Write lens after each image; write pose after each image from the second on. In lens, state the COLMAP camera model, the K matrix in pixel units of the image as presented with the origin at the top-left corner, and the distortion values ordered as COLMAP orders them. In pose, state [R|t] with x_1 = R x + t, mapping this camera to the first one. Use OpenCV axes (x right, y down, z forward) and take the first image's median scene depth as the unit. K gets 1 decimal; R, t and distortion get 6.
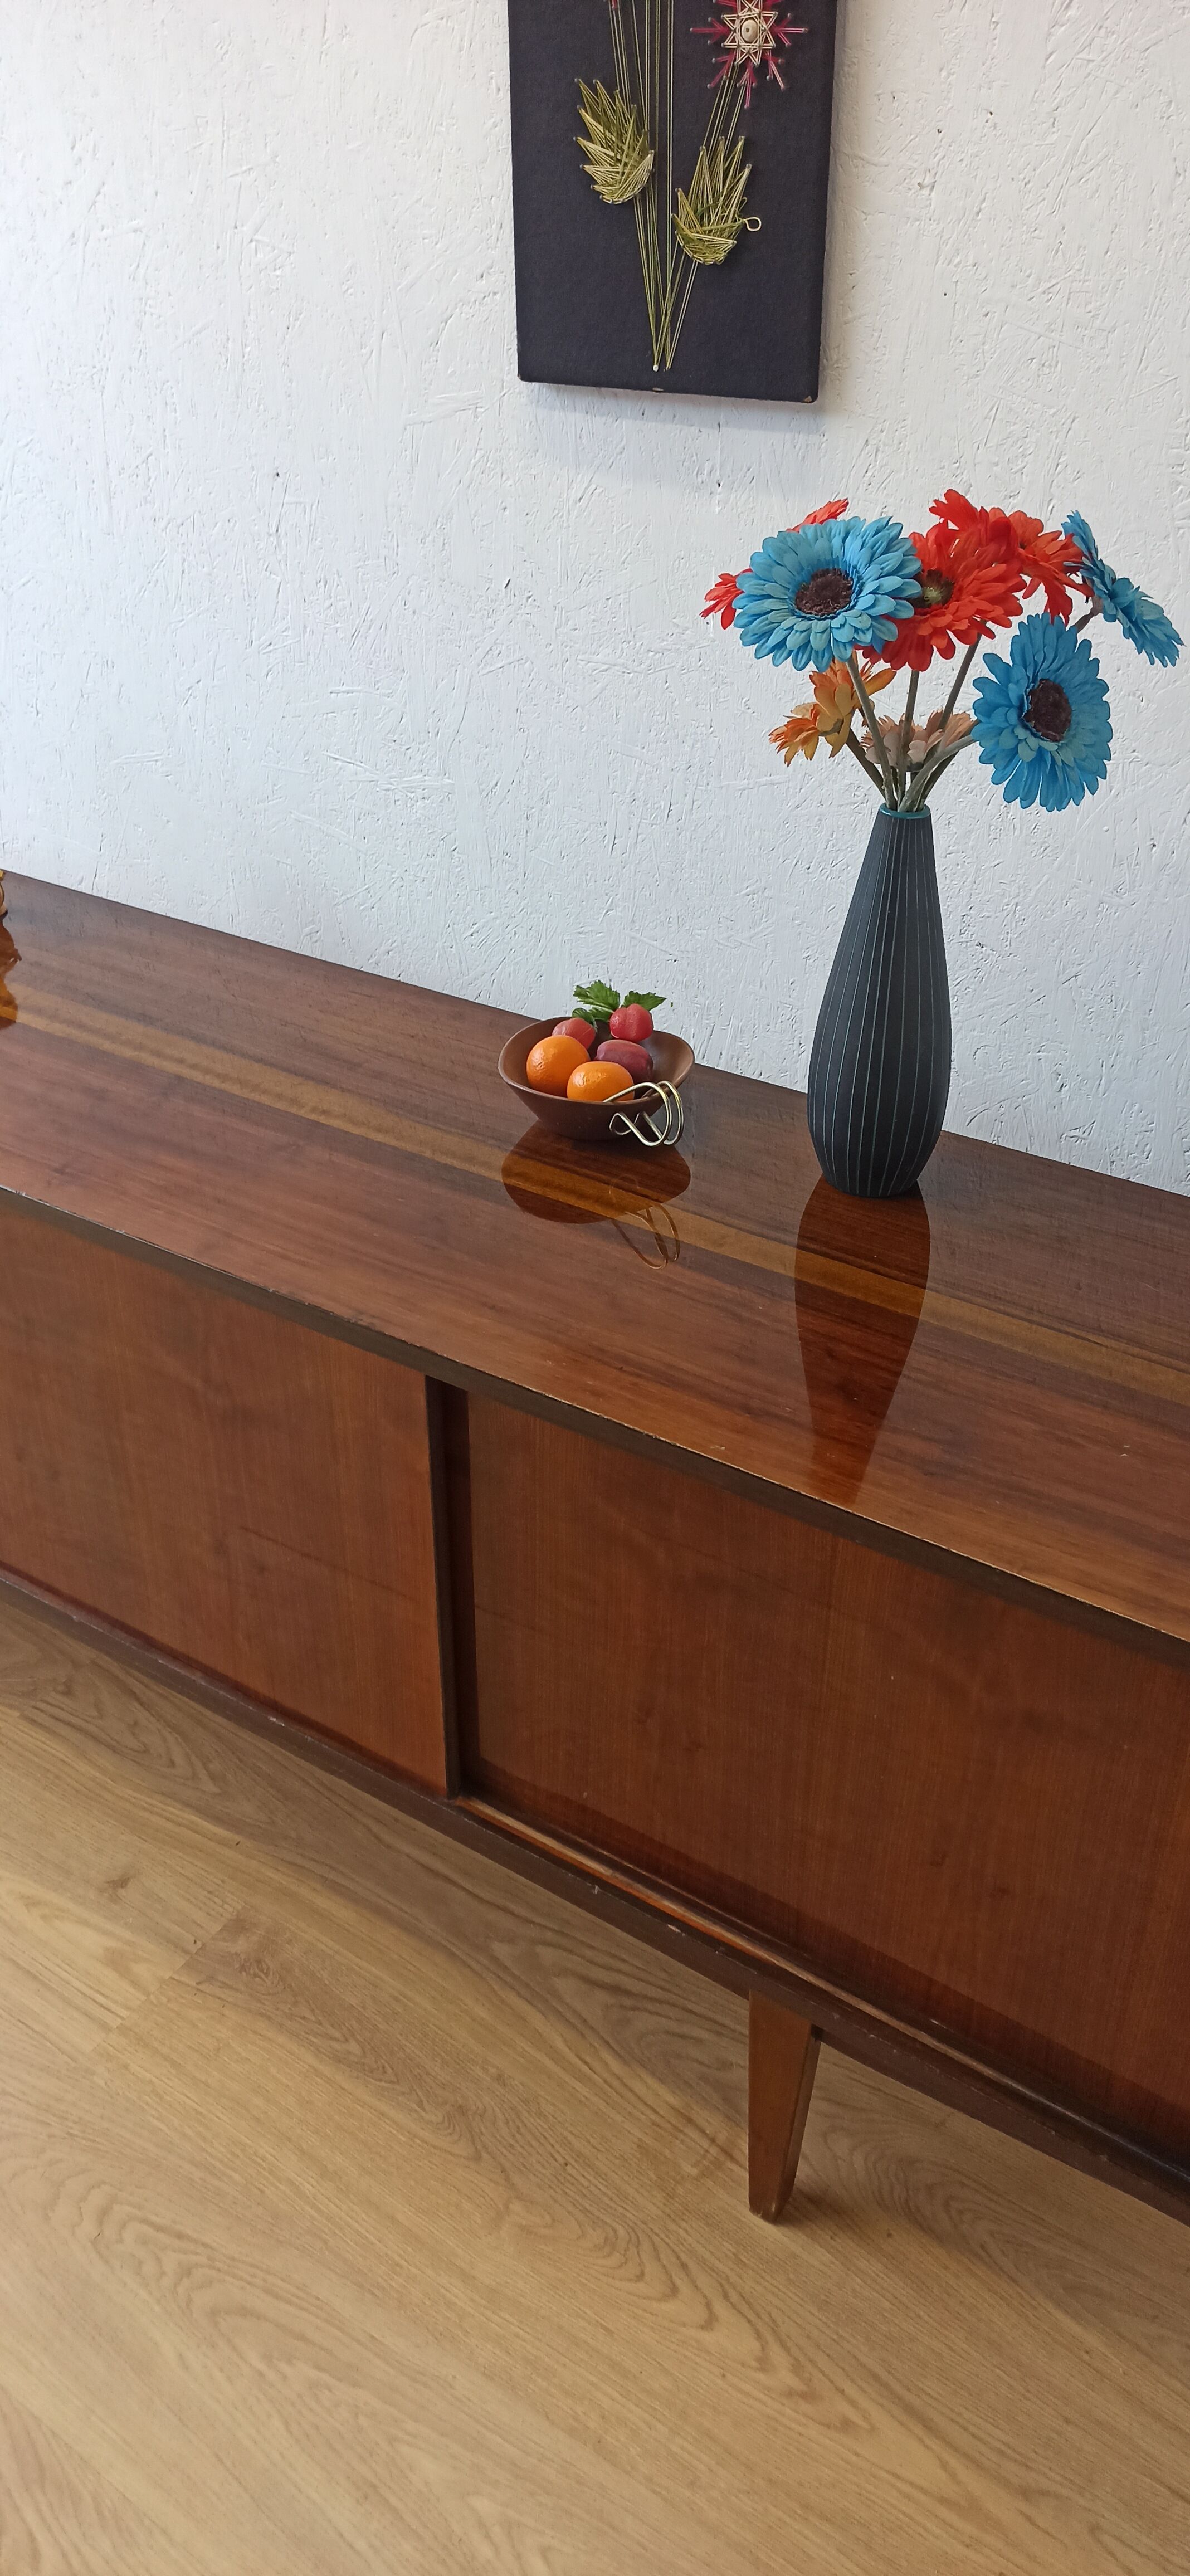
lens RADIAL K [[1879.2, 0, 599.0], [0, 1879.2, 1276.9], [0, 0, 1]] dist [0.084058, -0.098401]
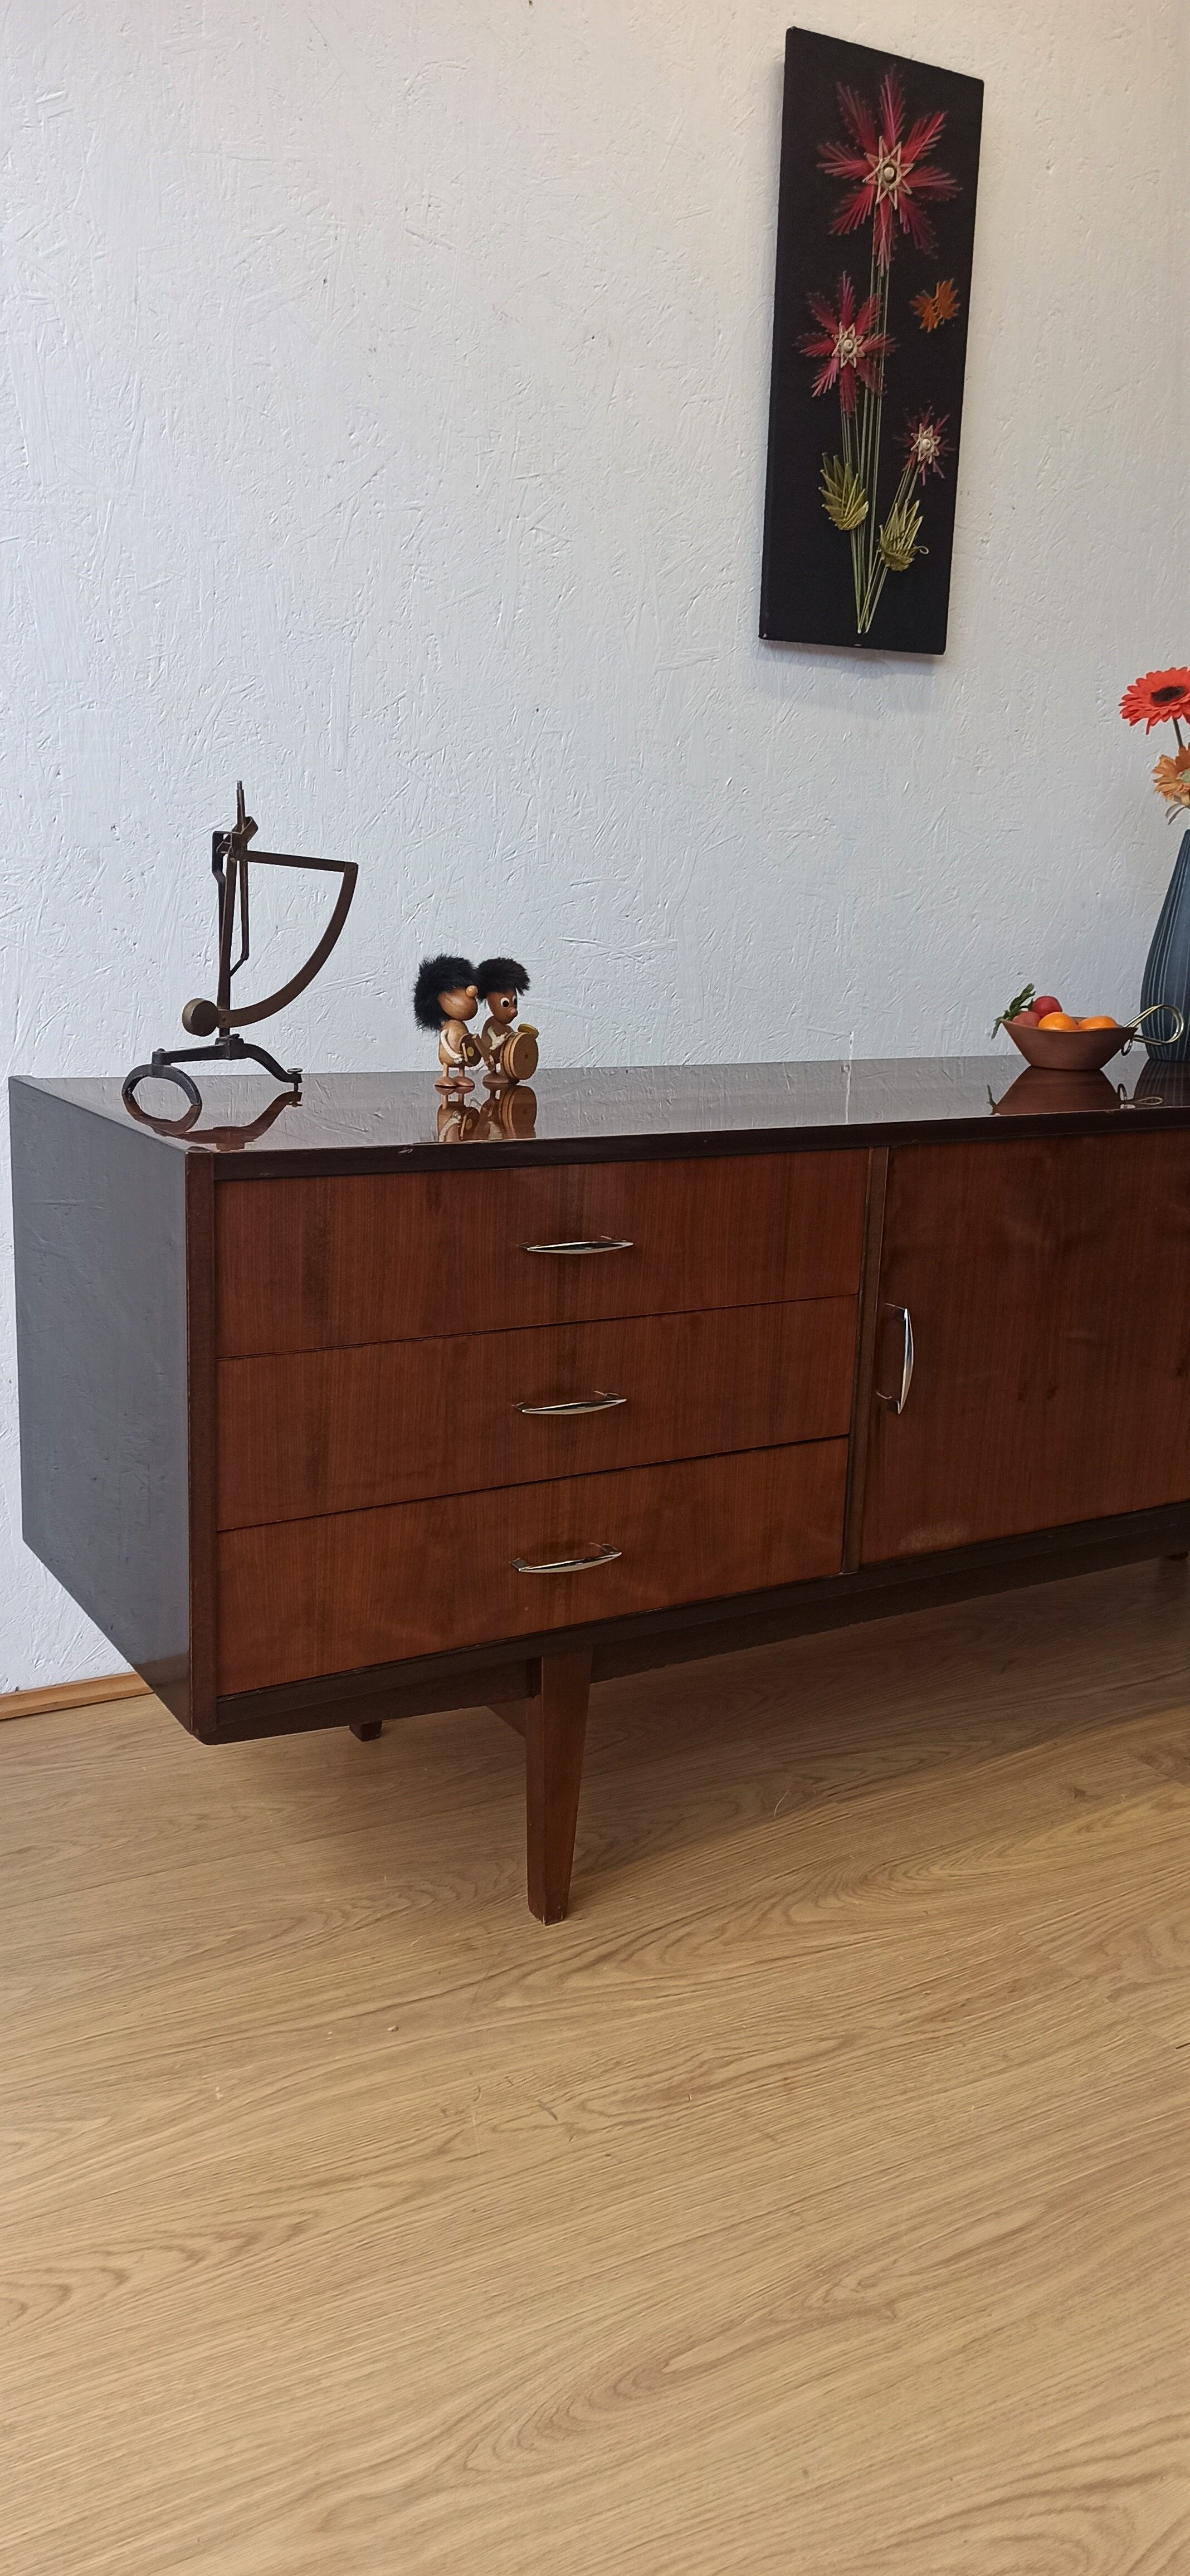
lens RADIAL K [[1879.2, 0, 599.0], [0, 1879.2, 1276.9], [0, 0, 1]] dist [0.084058, -0.098401]
pose [[0.430433, -0.180377, 0.884416, -1.571001], [0.444498, 0.895143, -0.033766, -0.051732], [-0.785588, 0.407655, 0.465476, 0.686856]]
